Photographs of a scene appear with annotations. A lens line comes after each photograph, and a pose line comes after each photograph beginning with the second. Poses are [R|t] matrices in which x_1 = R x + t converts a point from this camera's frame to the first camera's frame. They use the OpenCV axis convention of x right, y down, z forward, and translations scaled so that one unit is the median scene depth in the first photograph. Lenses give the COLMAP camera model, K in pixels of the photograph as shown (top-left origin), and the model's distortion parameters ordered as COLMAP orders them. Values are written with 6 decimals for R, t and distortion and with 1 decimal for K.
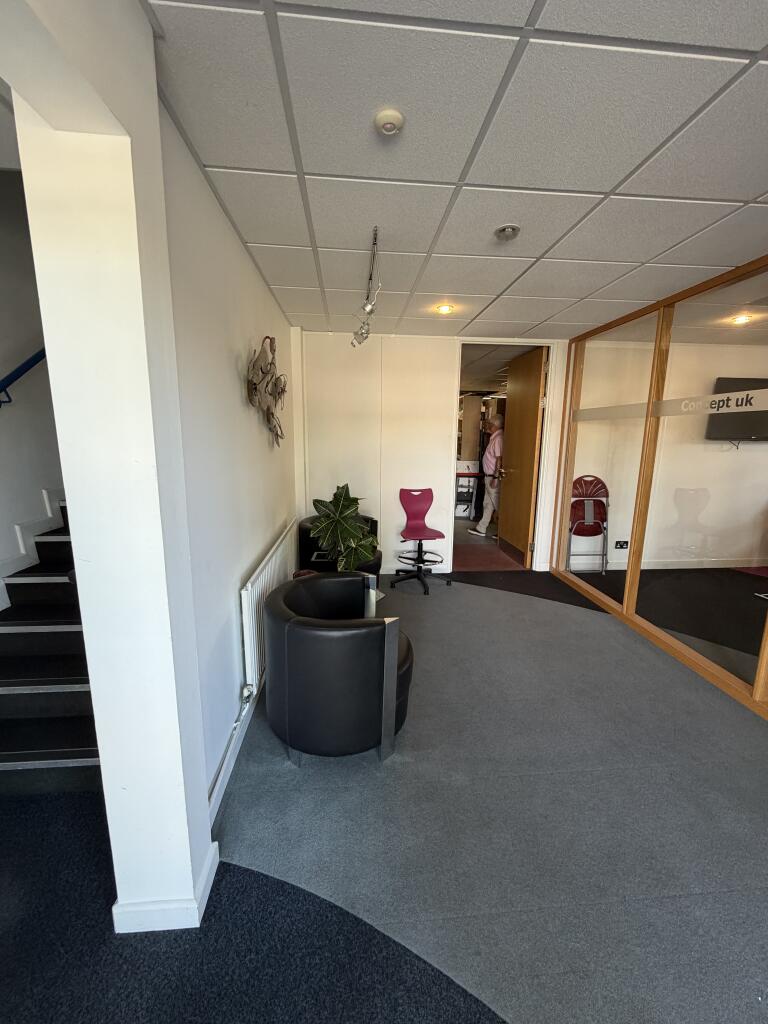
lens RADIAL K [[407.6, 0, 381.5], [0, 407.6, 510.0], [0, 0, 1]] dist [0.002337, 0.000010]
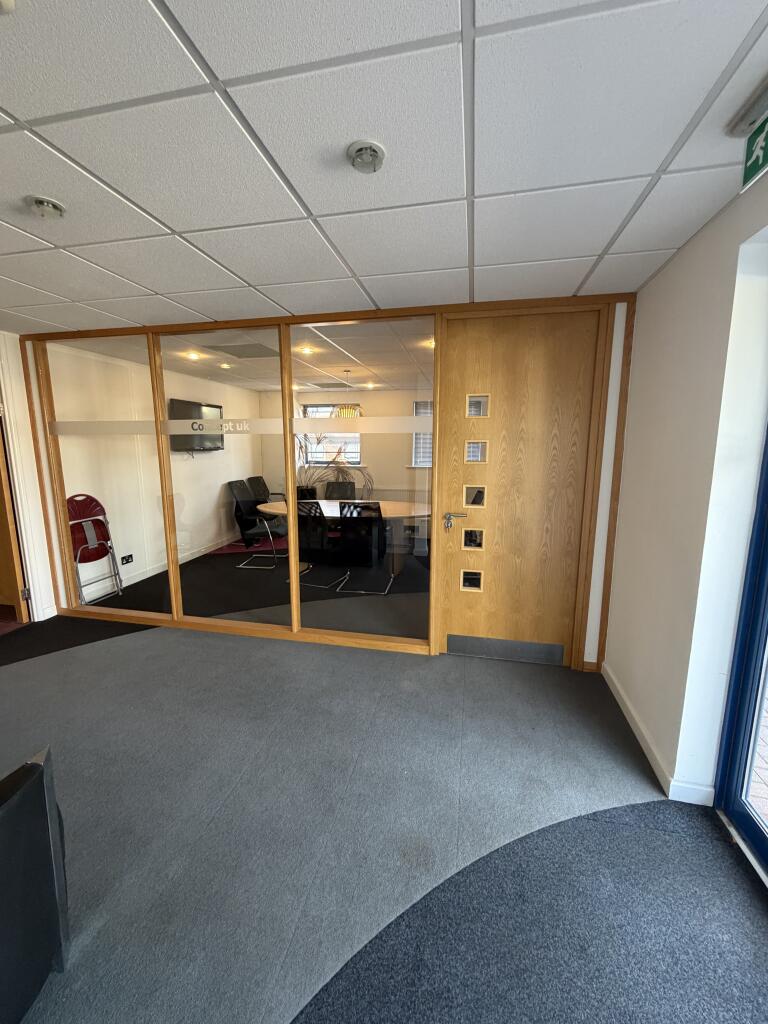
lens RADIAL K [[407.6, 0, 385.6], [0, 407.6, 511.4], [0, 0, 1]] dist [0.002337, 0.000010]
pose [[0.293804, -0.166754, 0.941208, -0.143252], [0.176364, 0.977217, 0.118081, -0.035935], [-0.939455, 0.131302, 0.316520, 0.090120]]
